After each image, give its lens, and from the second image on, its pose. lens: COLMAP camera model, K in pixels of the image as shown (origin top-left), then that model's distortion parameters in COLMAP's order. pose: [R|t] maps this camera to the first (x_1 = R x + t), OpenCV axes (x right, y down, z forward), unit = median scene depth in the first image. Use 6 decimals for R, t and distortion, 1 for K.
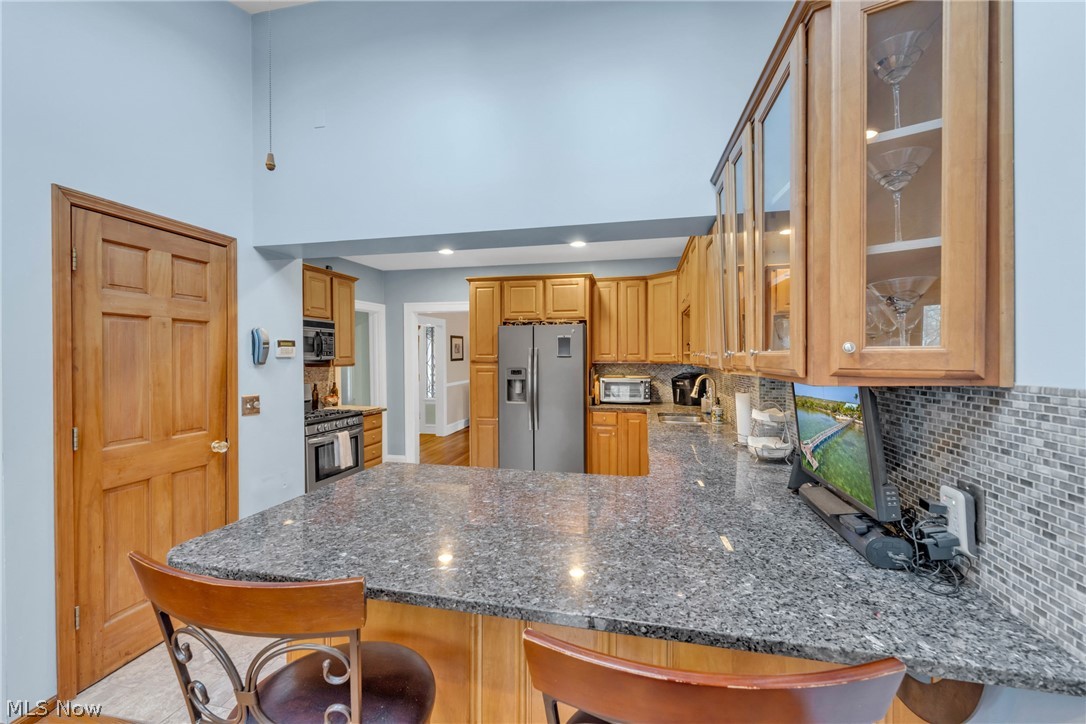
lens RADIAL K [[512.2, 0, 541.8], [0, 512.2, 366.6], [0, 0, 1]] dist [0.004072, -0.000097]
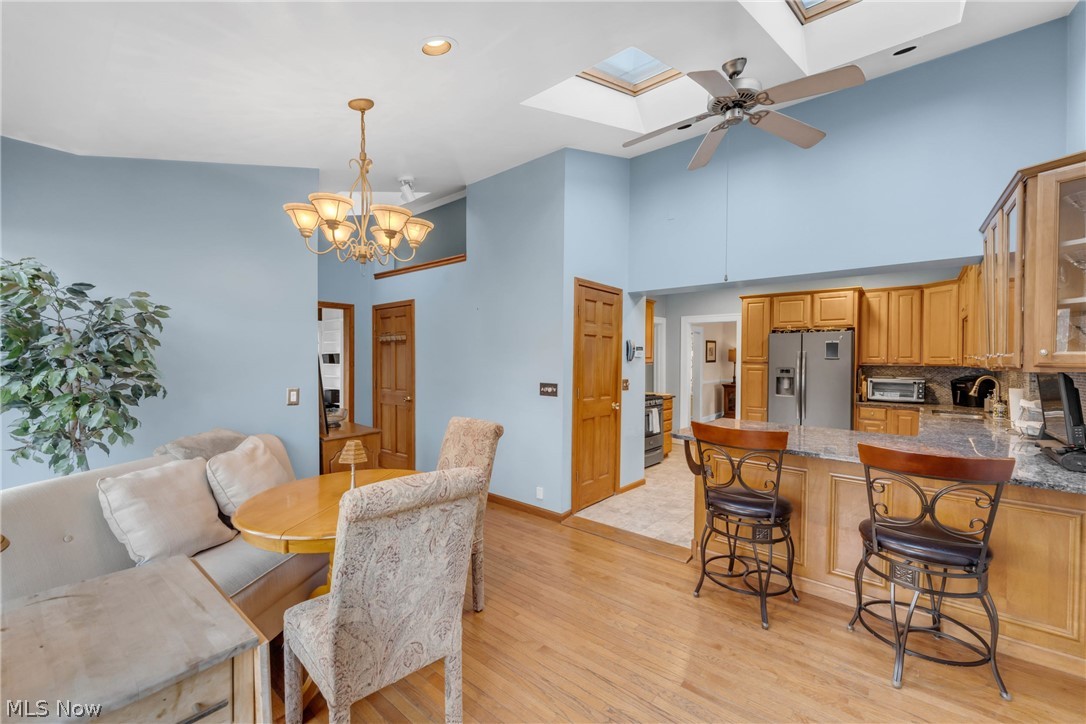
lens RADIAL K [[450.5, 0, 540.2], [0, 450.5, 365.1], [0, 0, 1]] dist [-0.001337, -0.000478]
pose [[0.875401, 0.016712, -0.483109, -0.041998], [-0.019160, 0.999816, -0.000132, 0.007971], [0.483018, 0.009372, 0.875560, -0.231593]]
